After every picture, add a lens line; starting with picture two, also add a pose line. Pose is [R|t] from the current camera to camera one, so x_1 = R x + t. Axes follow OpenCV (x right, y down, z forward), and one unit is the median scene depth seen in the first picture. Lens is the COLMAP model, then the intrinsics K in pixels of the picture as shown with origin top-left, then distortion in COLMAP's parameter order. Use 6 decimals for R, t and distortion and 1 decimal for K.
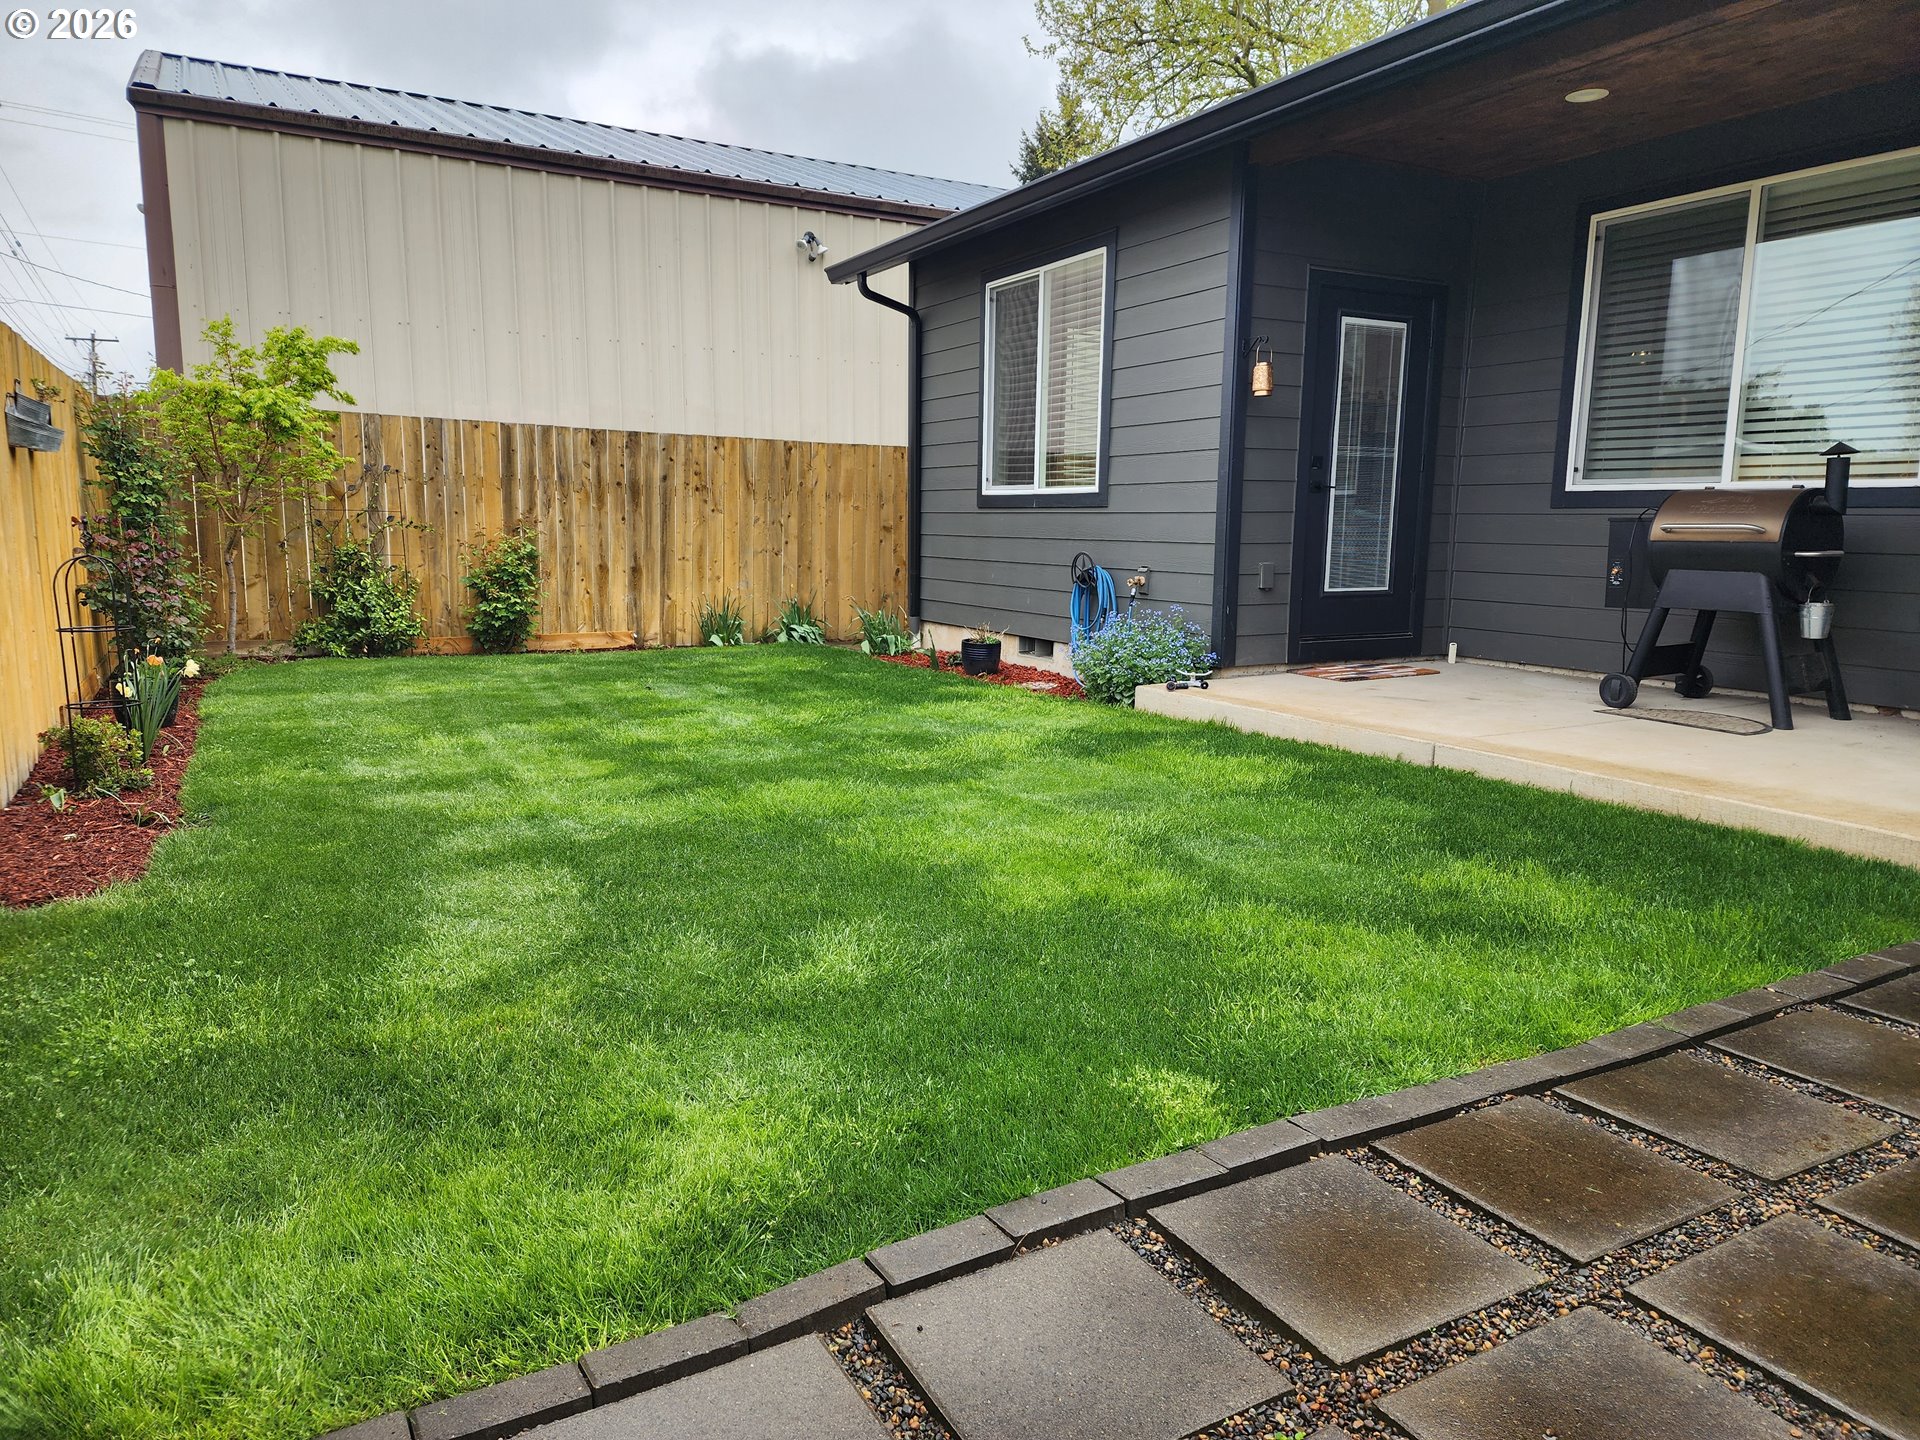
lens RADIAL K [[1285.1, 0, 971.0], [0, 1285.1, 714.3], [0, 0, 1]] dist [0.052848, -0.034876]
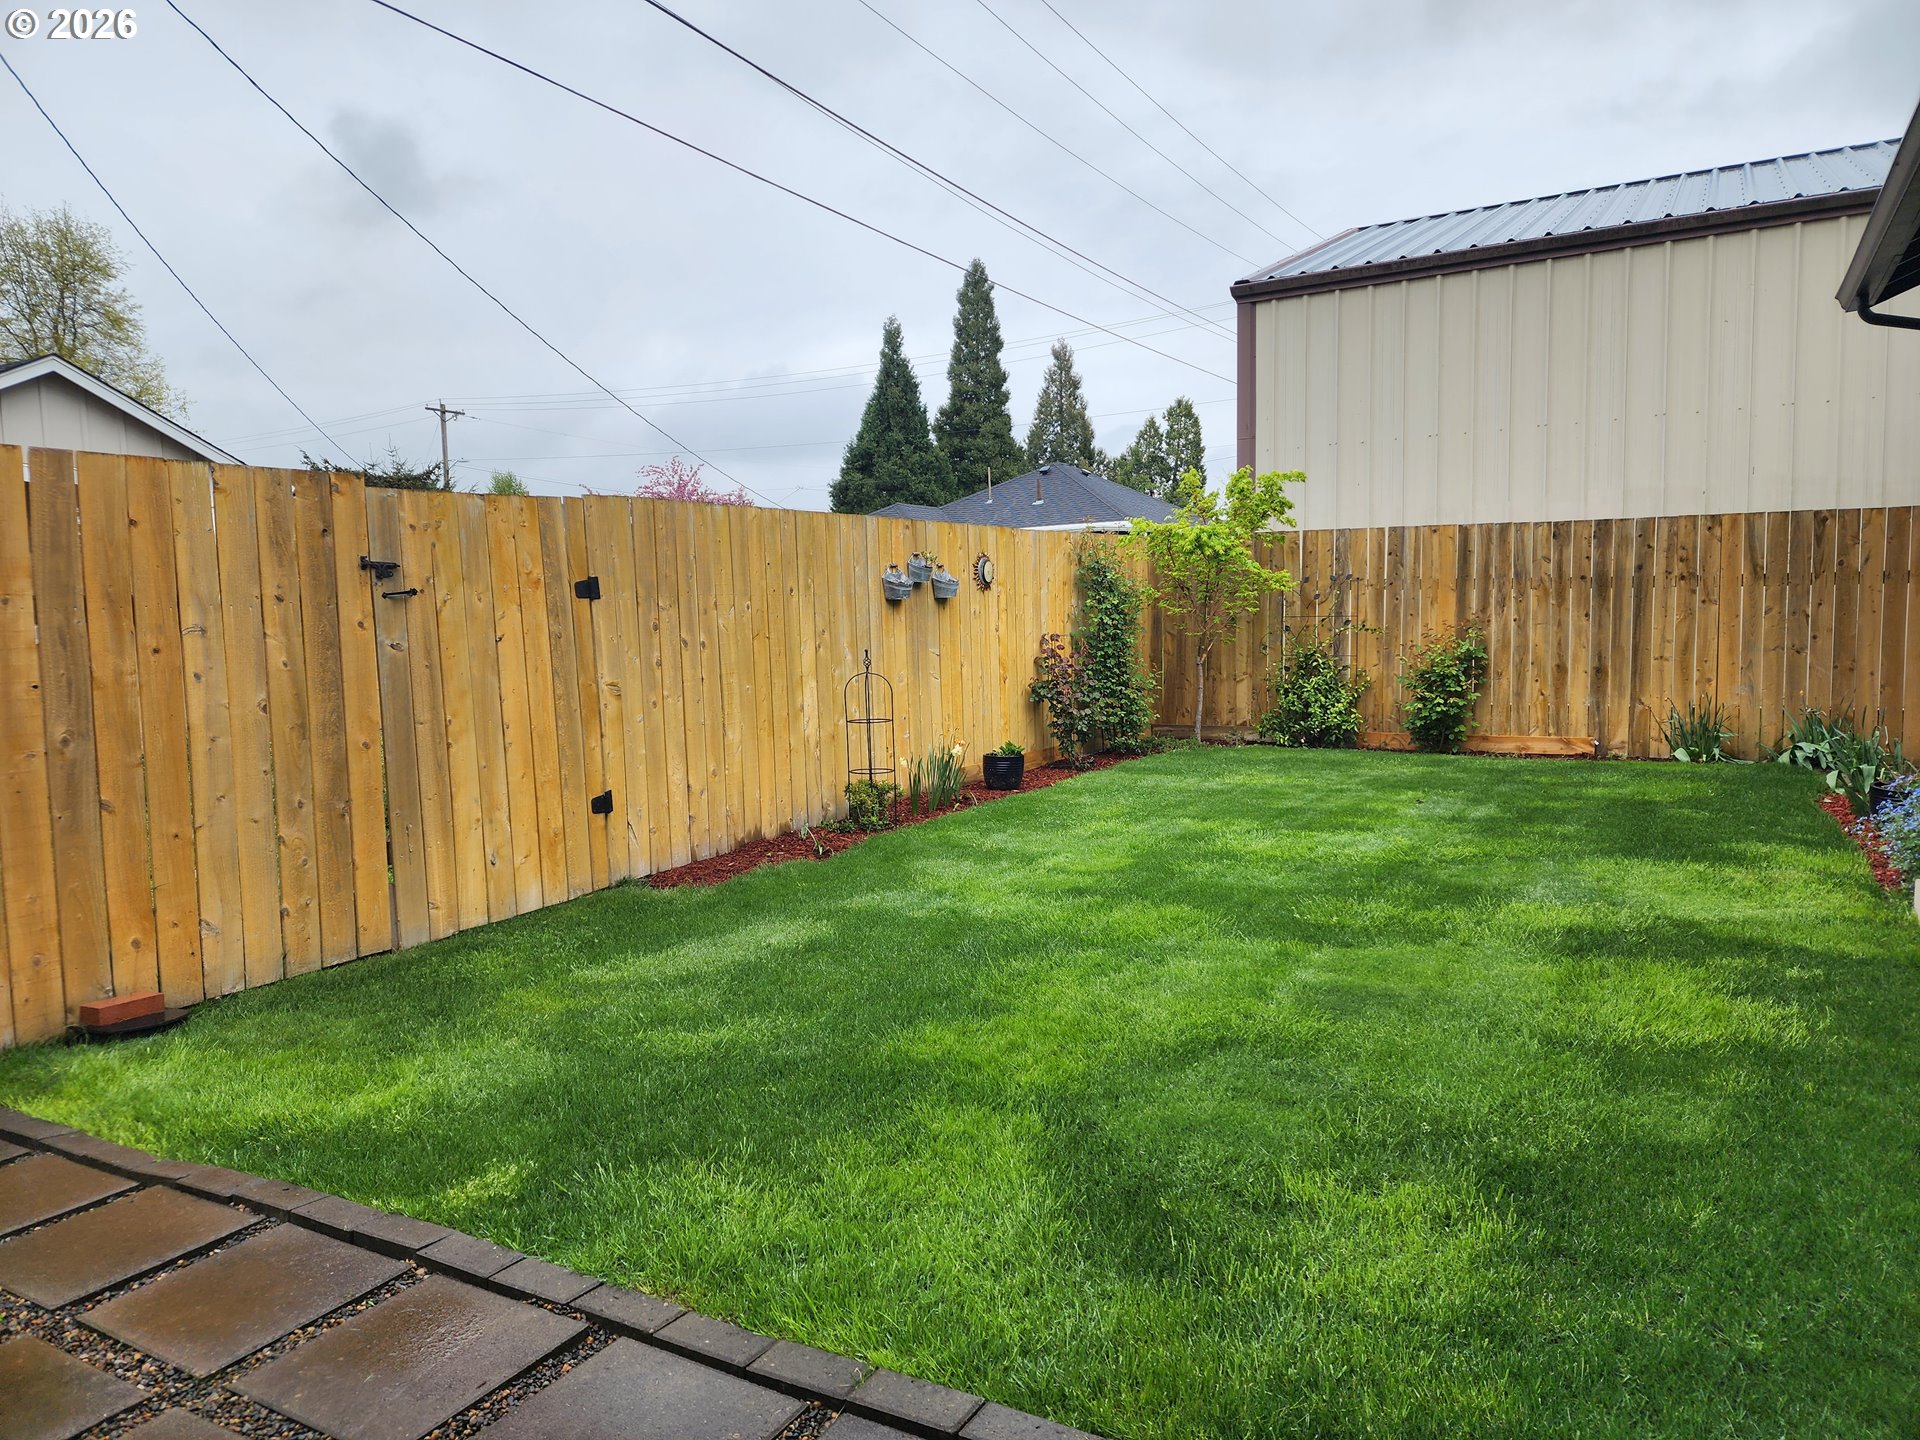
lens RADIAL K [[1285.1, 0, 968.6], [0, 1285.1, 724.3], [0, 0, 1]] dist [0.052848, -0.034876]
pose [[0.505476, 0.055706, -0.861041, 0.310392], [-0.096114, 0.995338, 0.007970, -0.040210], [0.857471, 0.078730, 0.508474, 0.165704]]
